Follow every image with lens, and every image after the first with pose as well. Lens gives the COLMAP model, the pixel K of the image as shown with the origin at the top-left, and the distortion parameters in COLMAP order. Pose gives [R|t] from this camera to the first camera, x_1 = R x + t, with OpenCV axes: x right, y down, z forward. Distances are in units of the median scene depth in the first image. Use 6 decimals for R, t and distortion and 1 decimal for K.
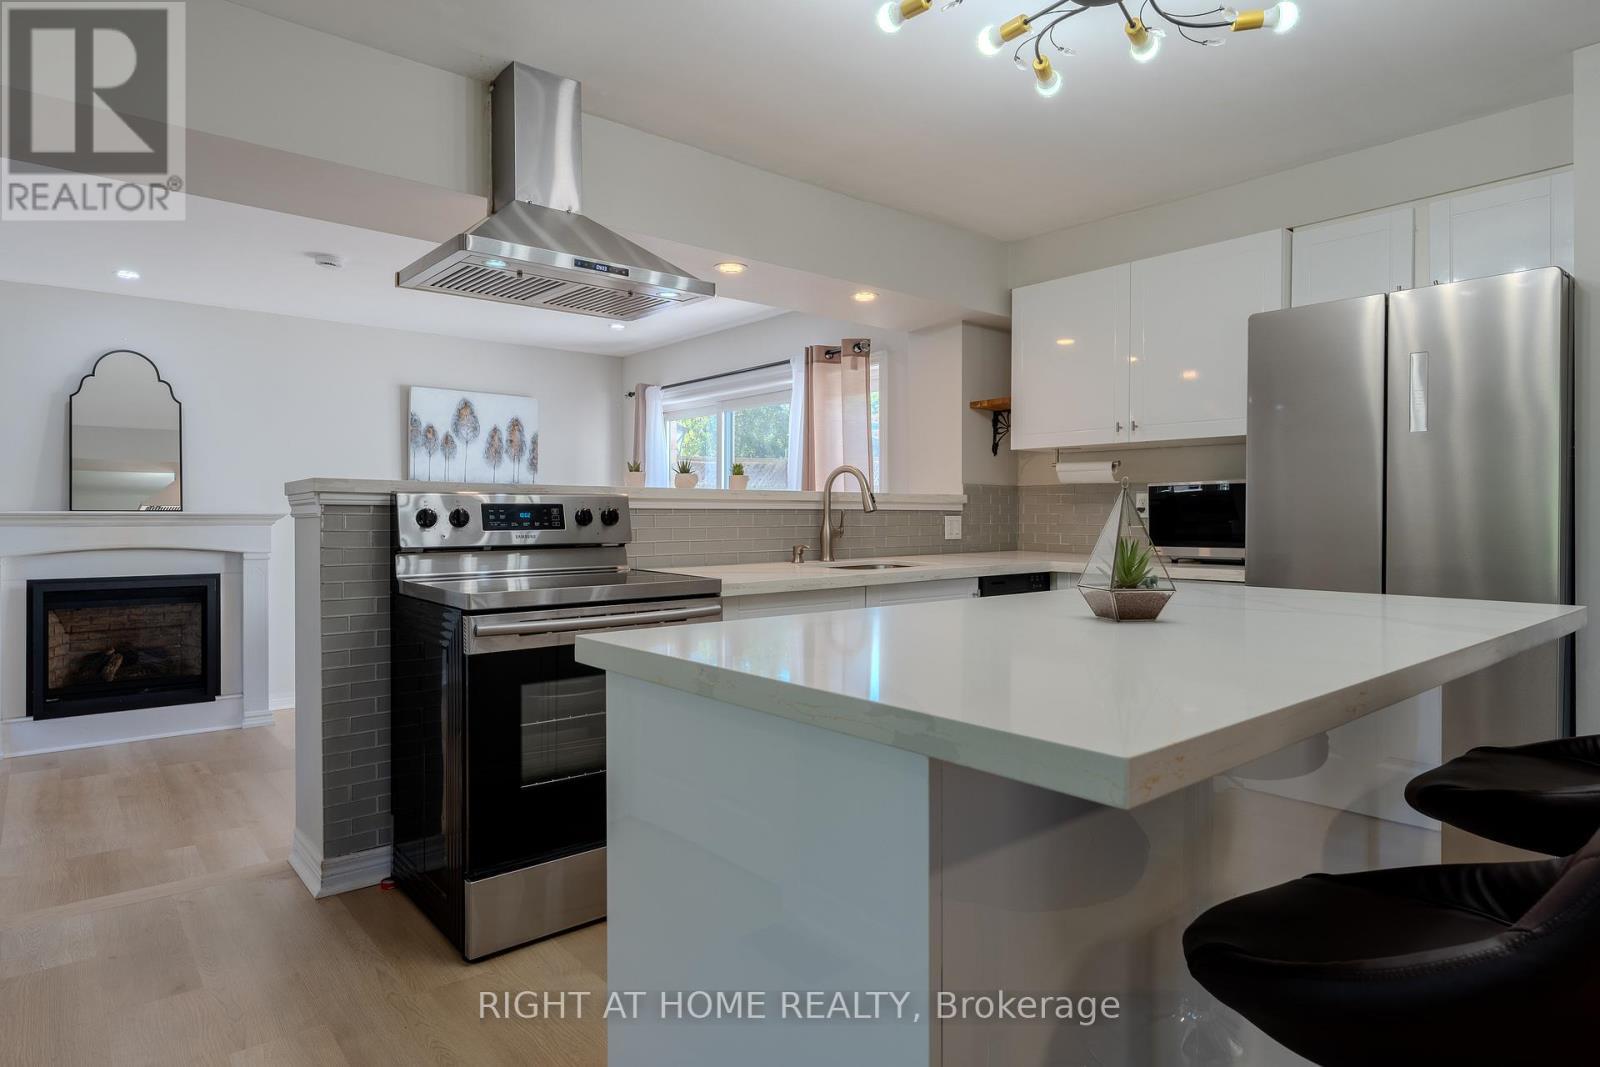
lens RADIAL K [[864.1, 0, 802.7], [0, 864.1, 514.8], [0, 0, 1]] dist [0.000773, 0.000355]
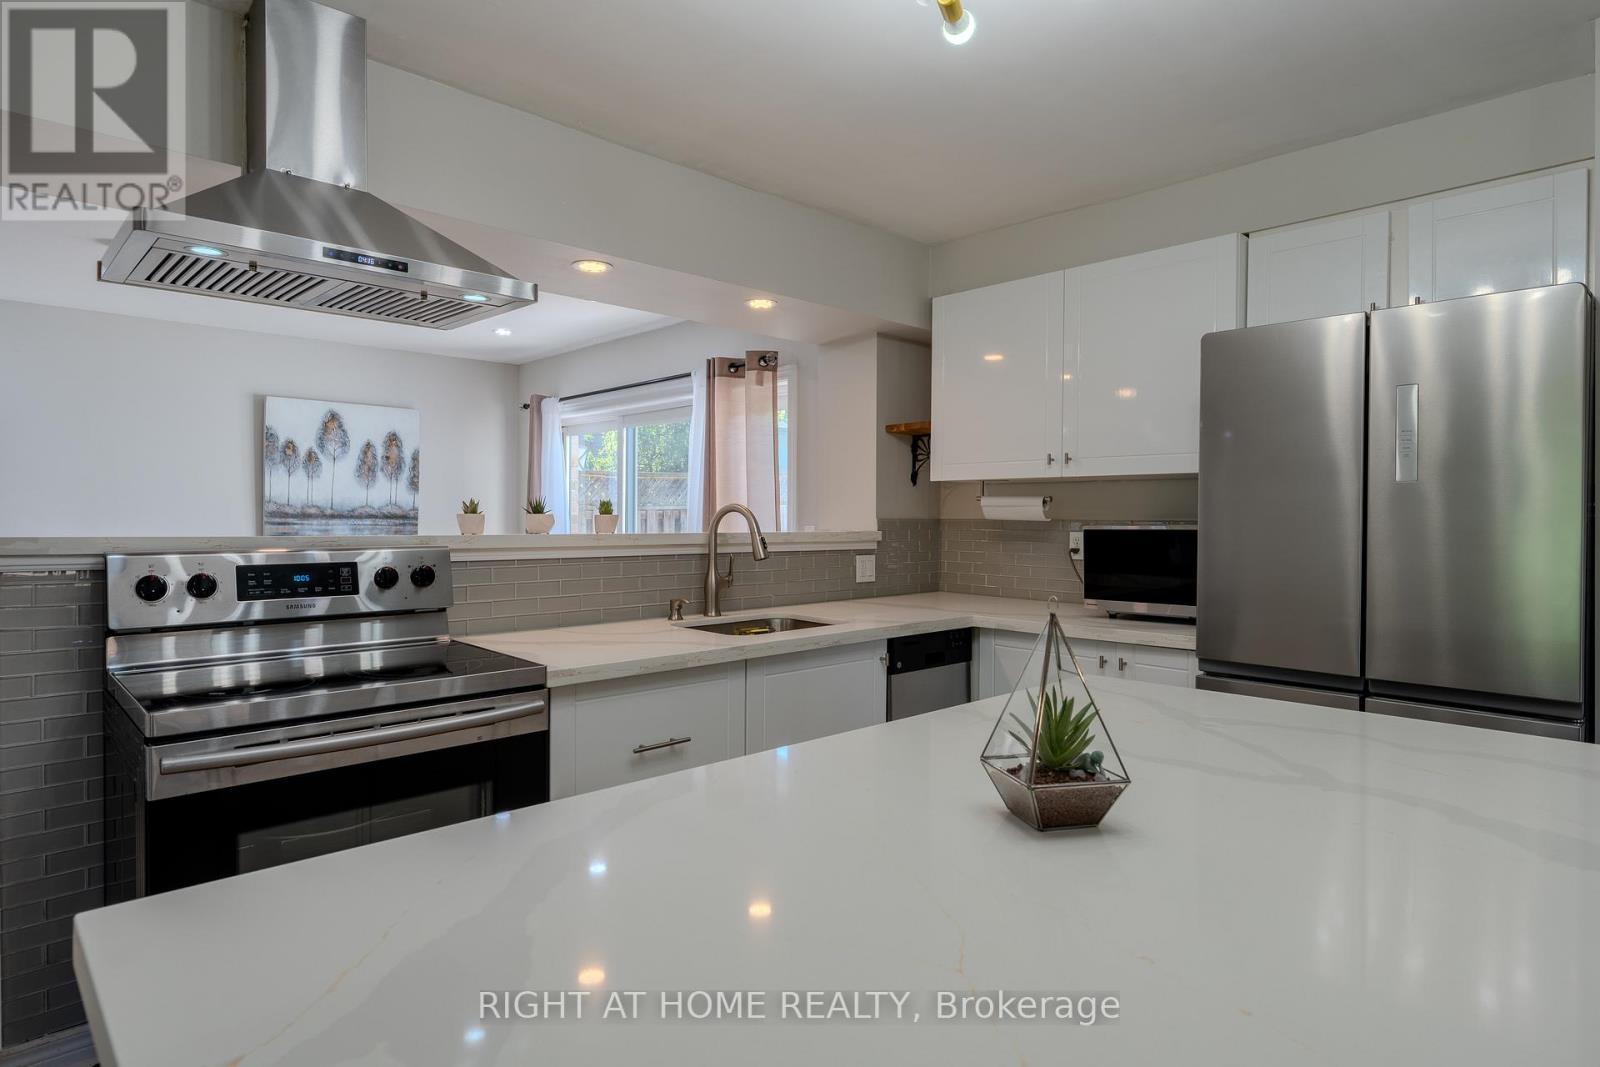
lens RADIAL K [[869.3, 0, 799.8], [0, 869.3, 524.2], [0, 0, 1]] dist [-0.000783, 0.000780]
pose [[0.997732, 0.000612, 0.067302, 0.049678], [-0.000817, 0.999995, 0.003009, -0.034468], [-0.067299, -0.003058, 0.997728, 0.128838]]
